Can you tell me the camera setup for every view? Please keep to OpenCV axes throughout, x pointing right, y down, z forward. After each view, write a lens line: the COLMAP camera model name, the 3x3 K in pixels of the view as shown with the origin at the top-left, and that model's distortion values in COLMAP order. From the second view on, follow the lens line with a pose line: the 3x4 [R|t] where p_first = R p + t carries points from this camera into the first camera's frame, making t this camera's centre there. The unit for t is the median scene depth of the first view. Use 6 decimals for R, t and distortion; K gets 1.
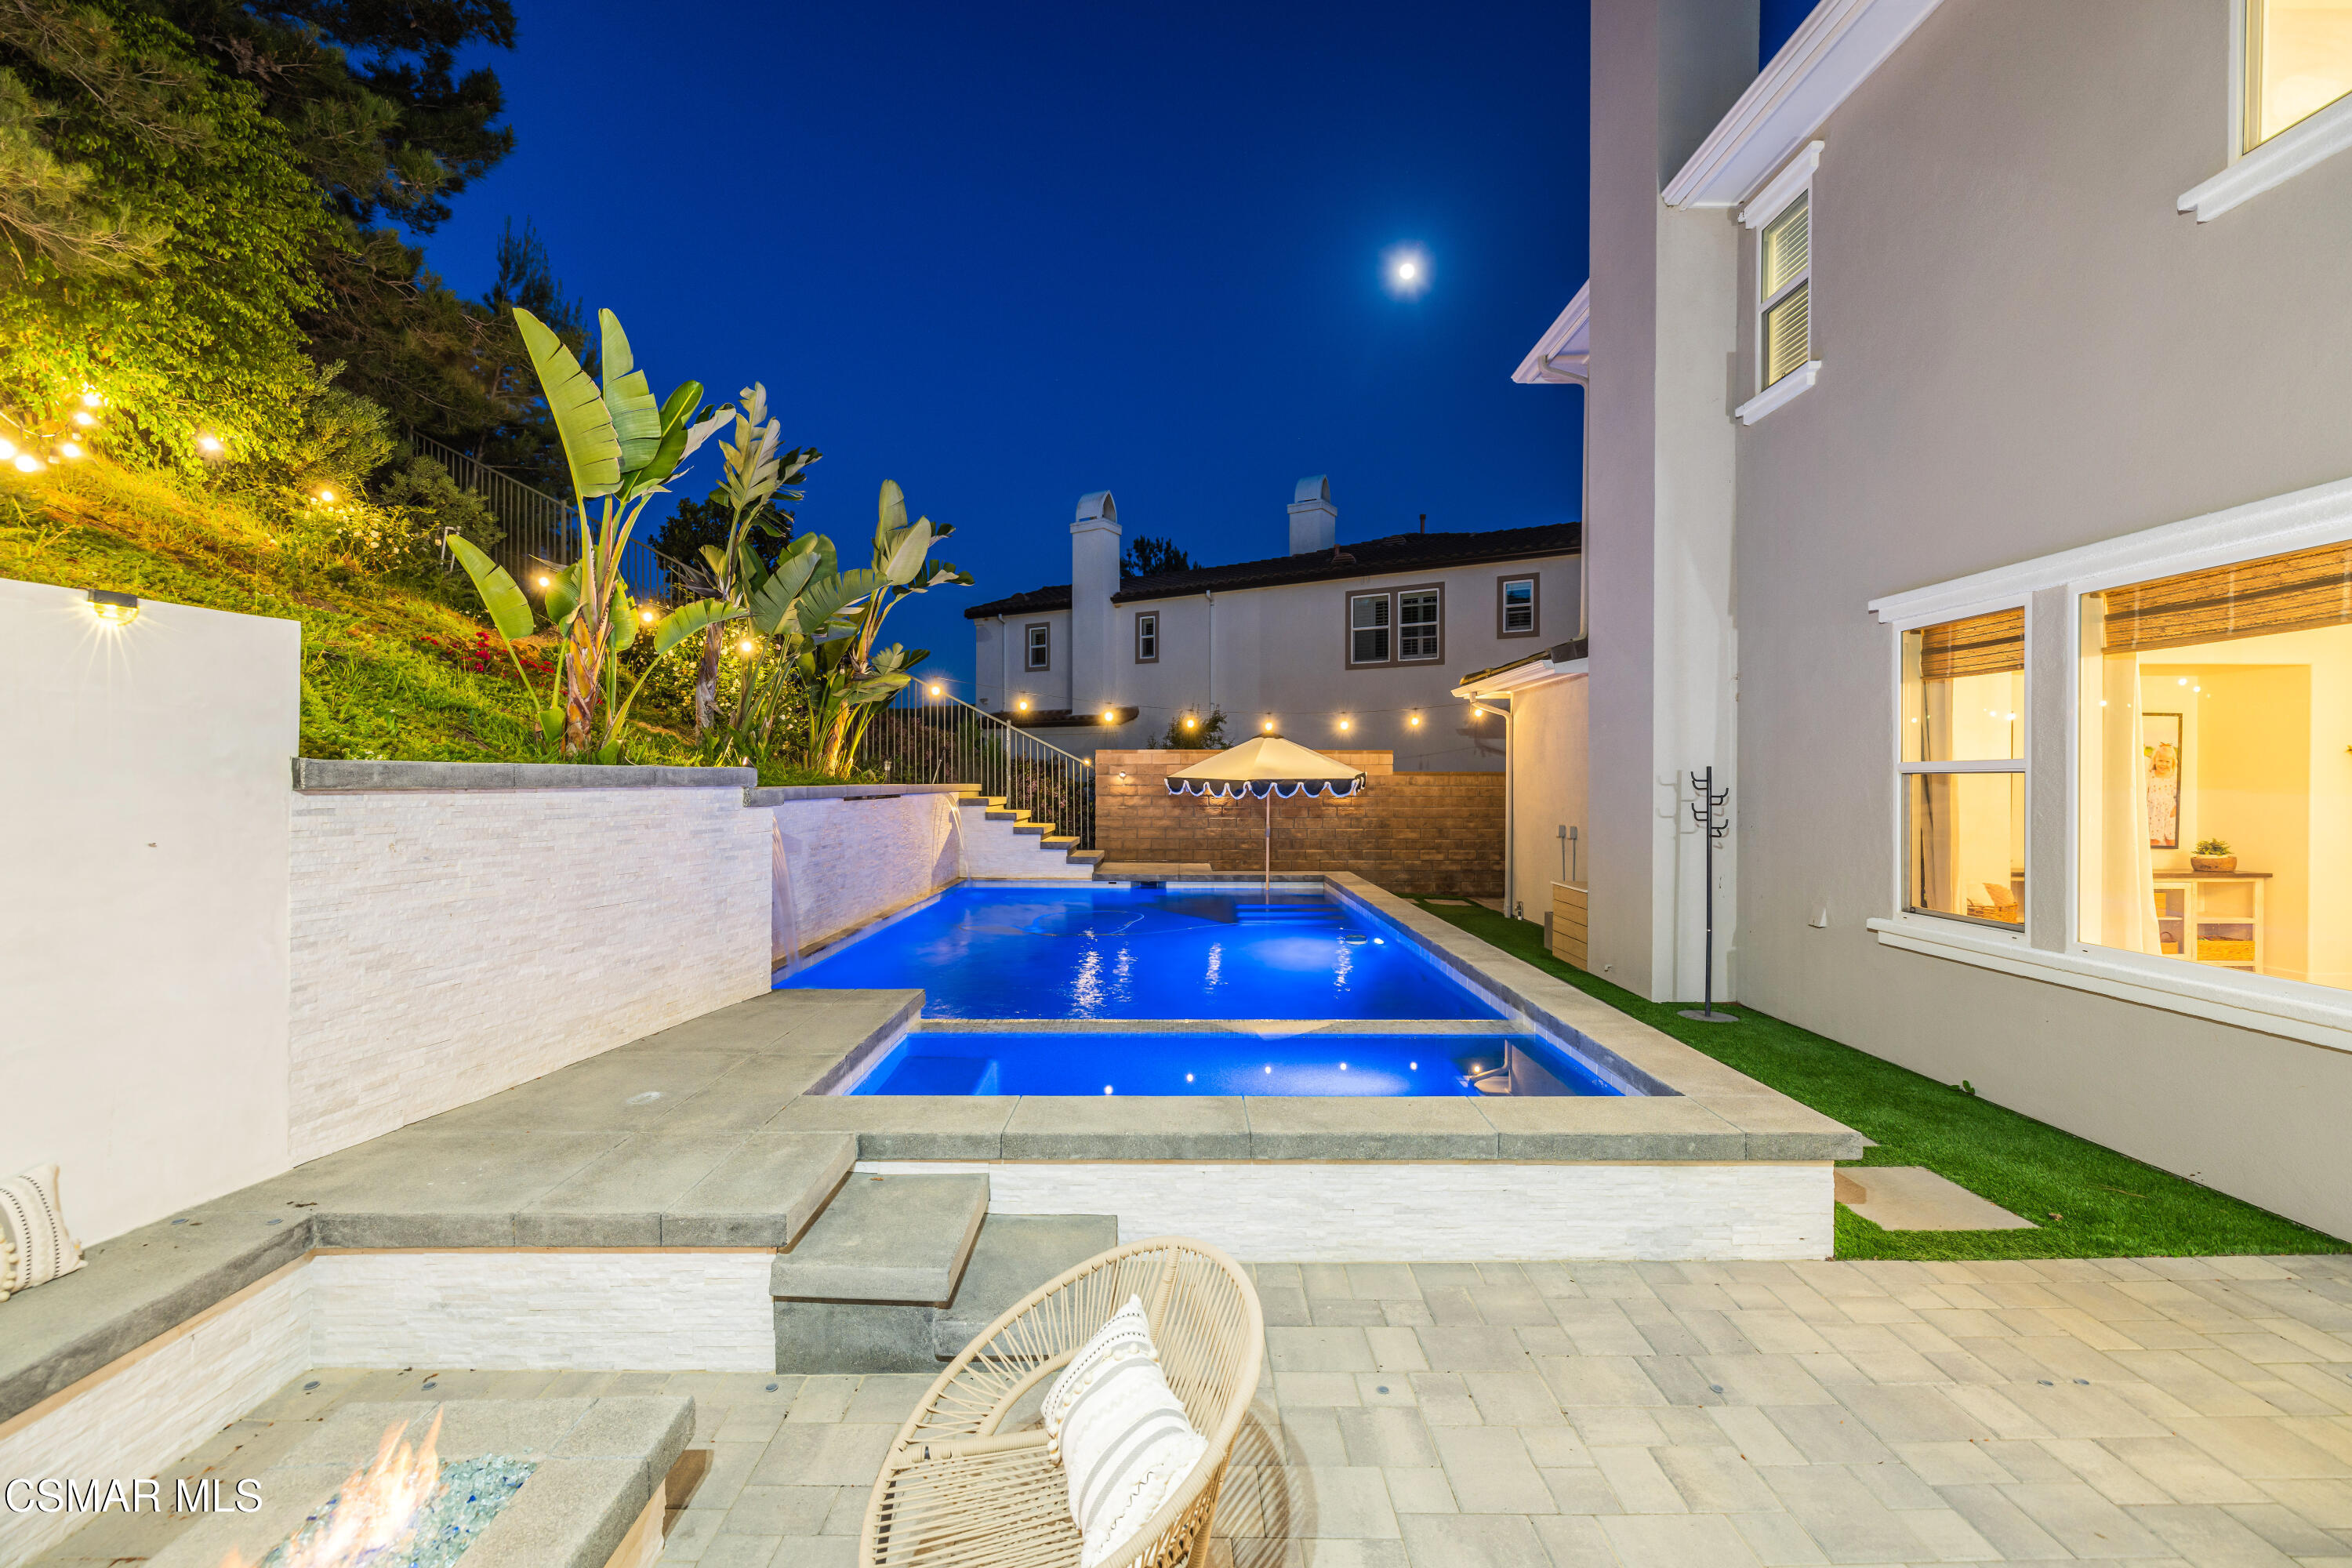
lens RADIAL K [[986.5, 0, 1175.8], [0, 986.5, 788.5], [0, 0, 1]] dist [0.000202, 0.000268]
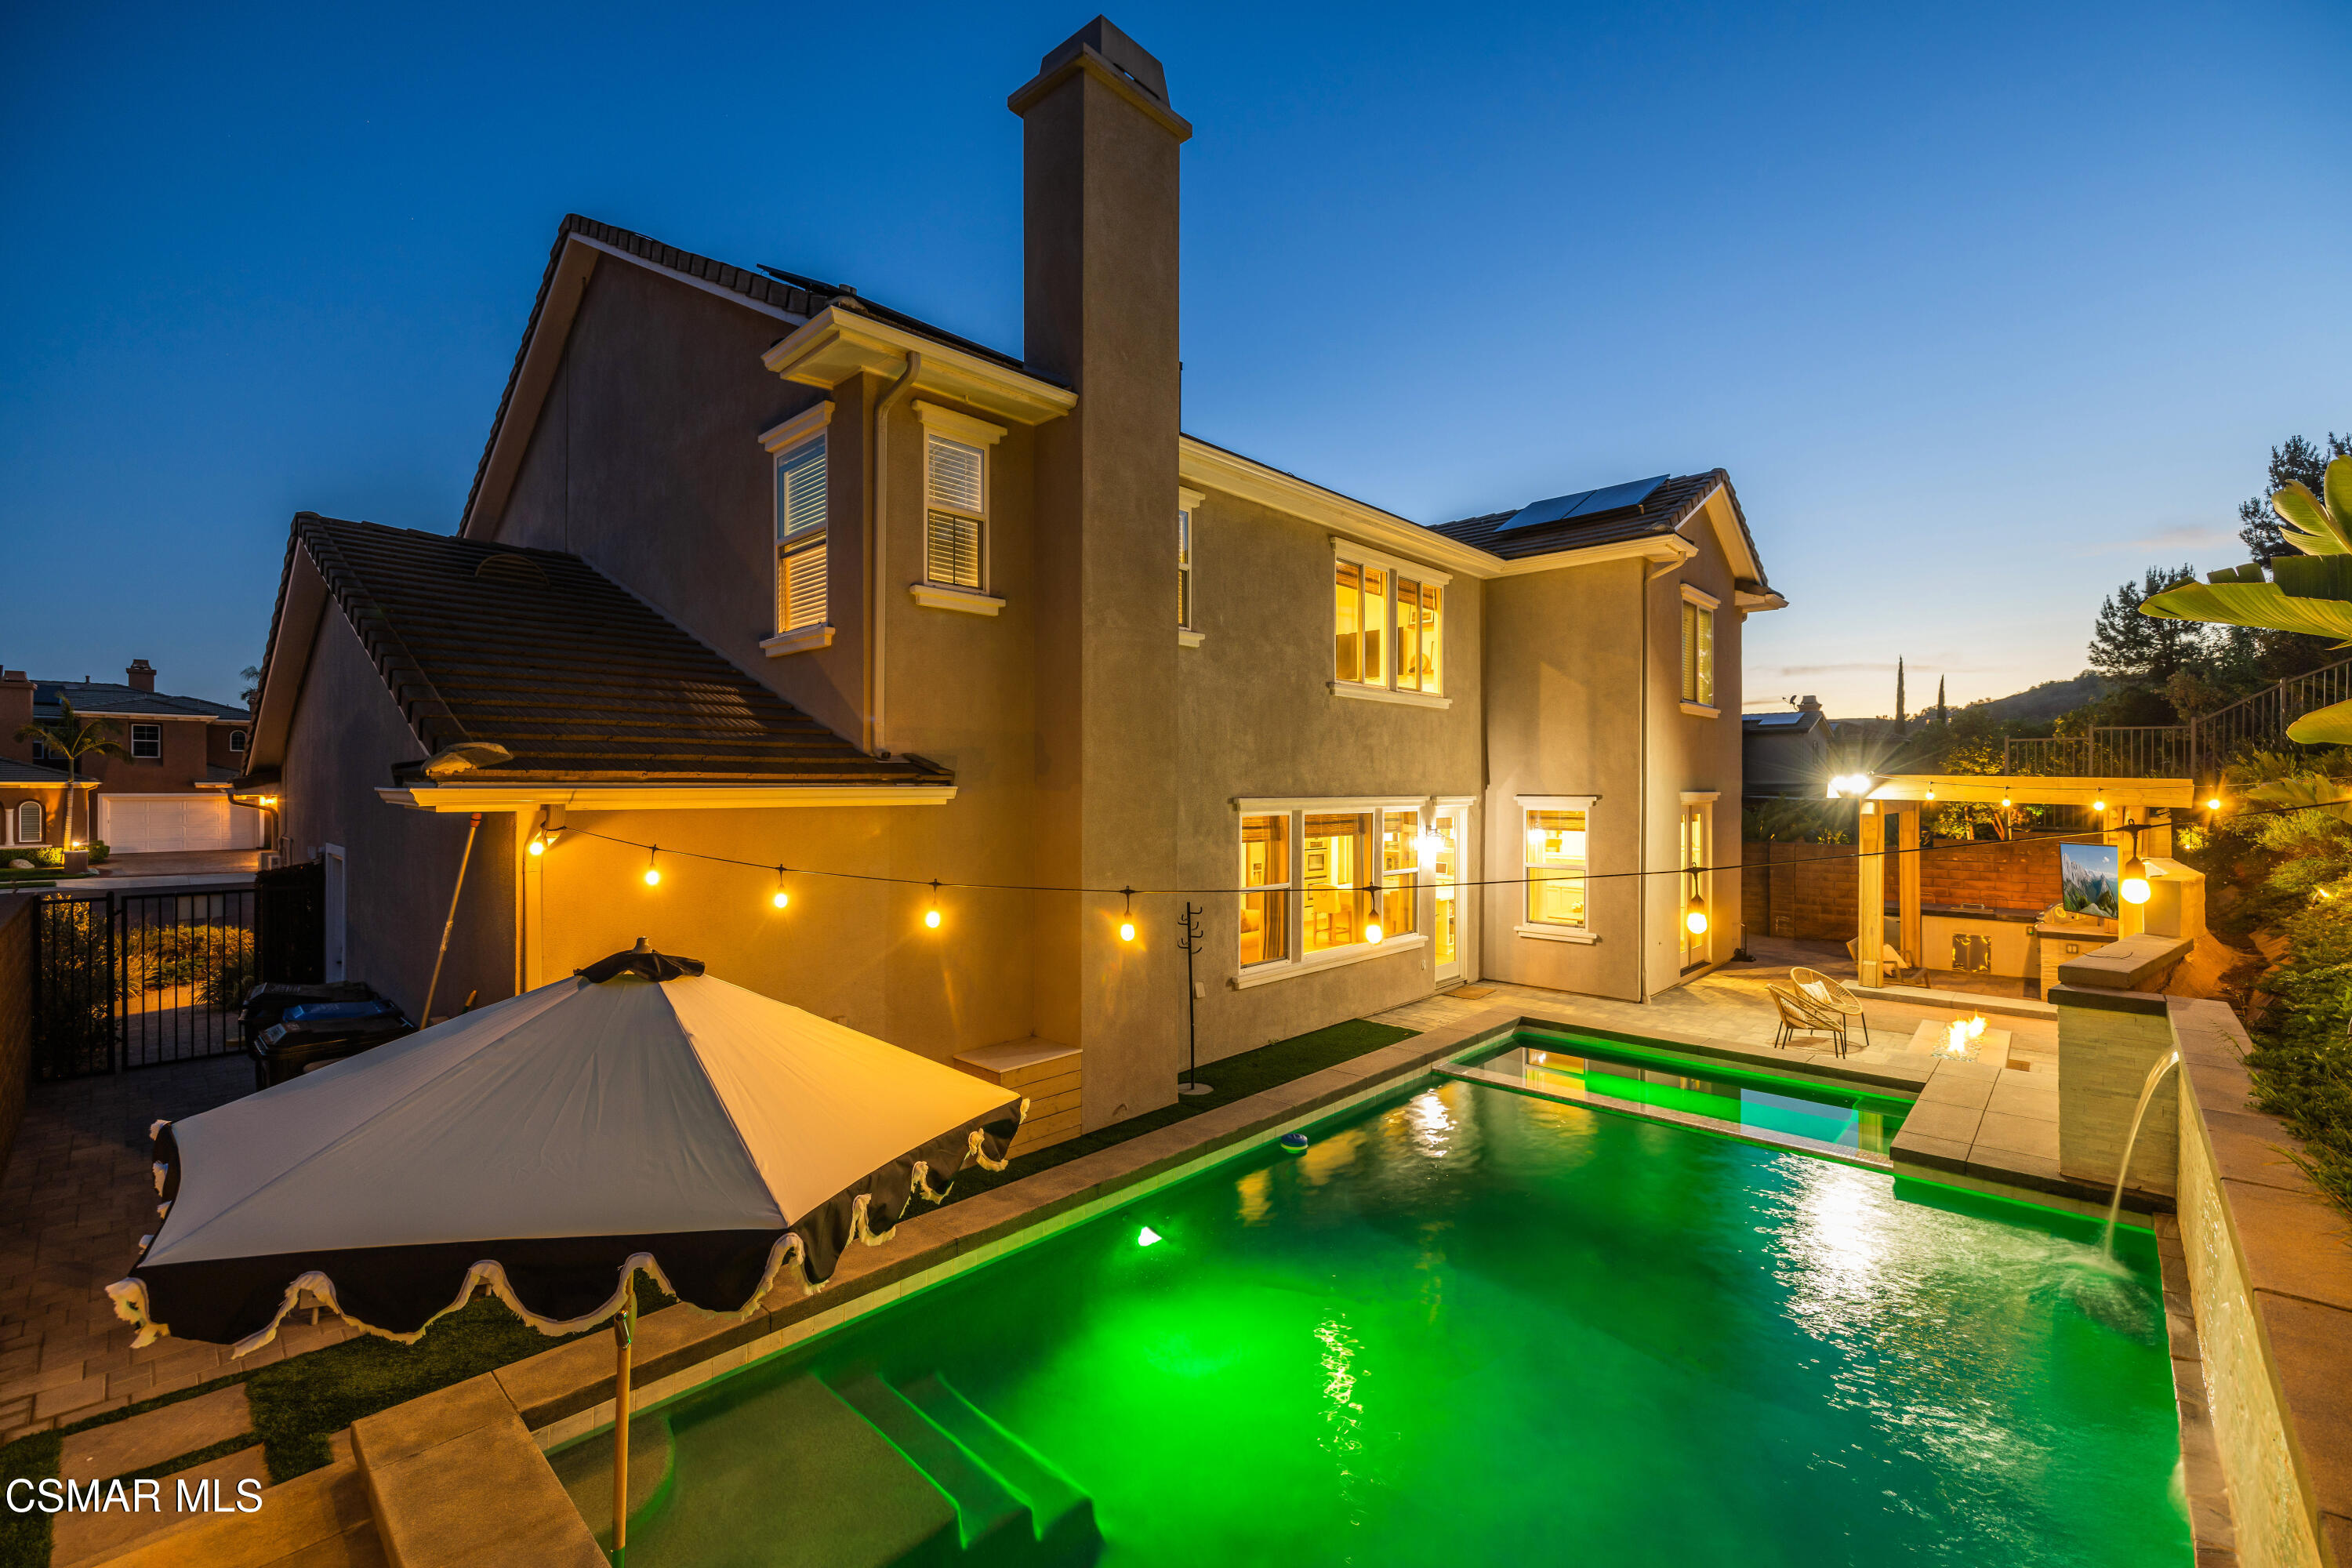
lens RADIAL K [[986.5, 0, 1177.3], [0, 986.5, 783.3], [0, 0, 1]] dist [0.000202, 0.000268]
pose [[-0.728924, -0.000771, 0.684594, -0.327512], [0.000820, 0.999998, 0.001999, -0.168255], [-0.684594, 0.002019, -0.728921, 1.818082]]
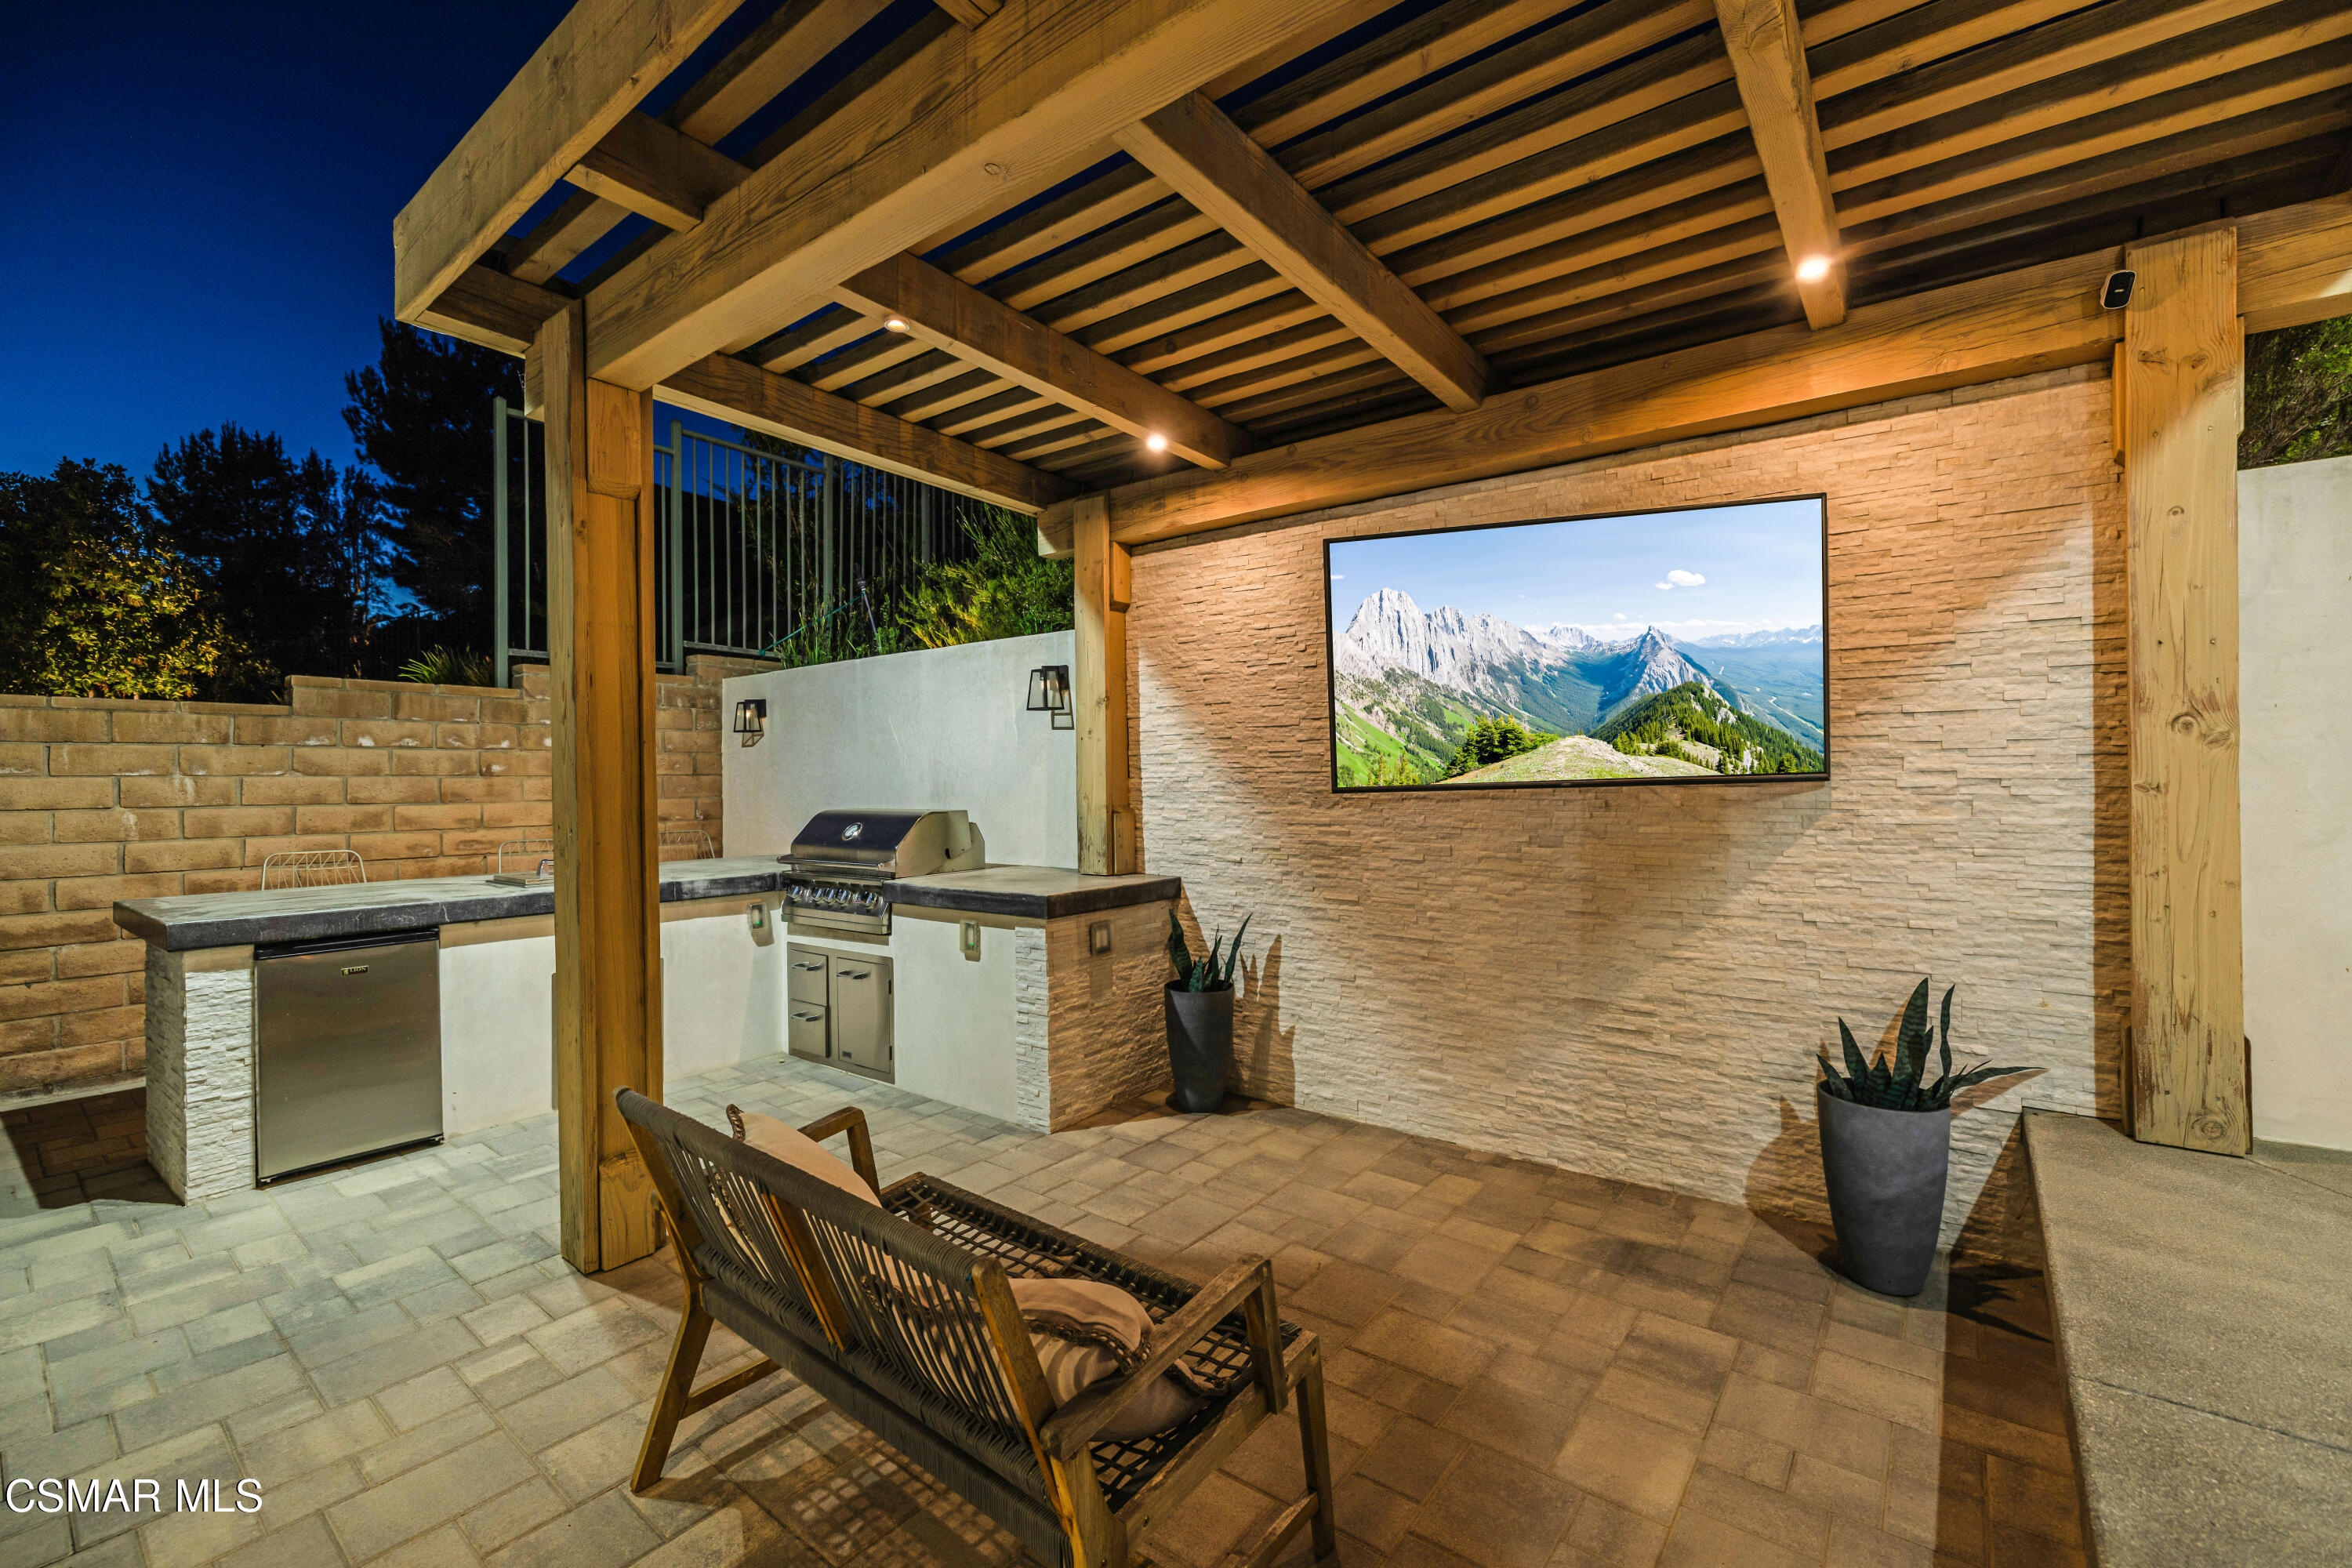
lens RADIAL K [[986.5, 0, 1183.4], [0, 986.5, 783.0], [0, 0, 1]] dist [0.000202, 0.000268]
pose [[-0.626685, 0.004931, -0.779257, 0.111437], [0.000283, 0.999981, 0.006101, 0.039577], [0.779273, 0.003603, -0.626675, -0.150783]]
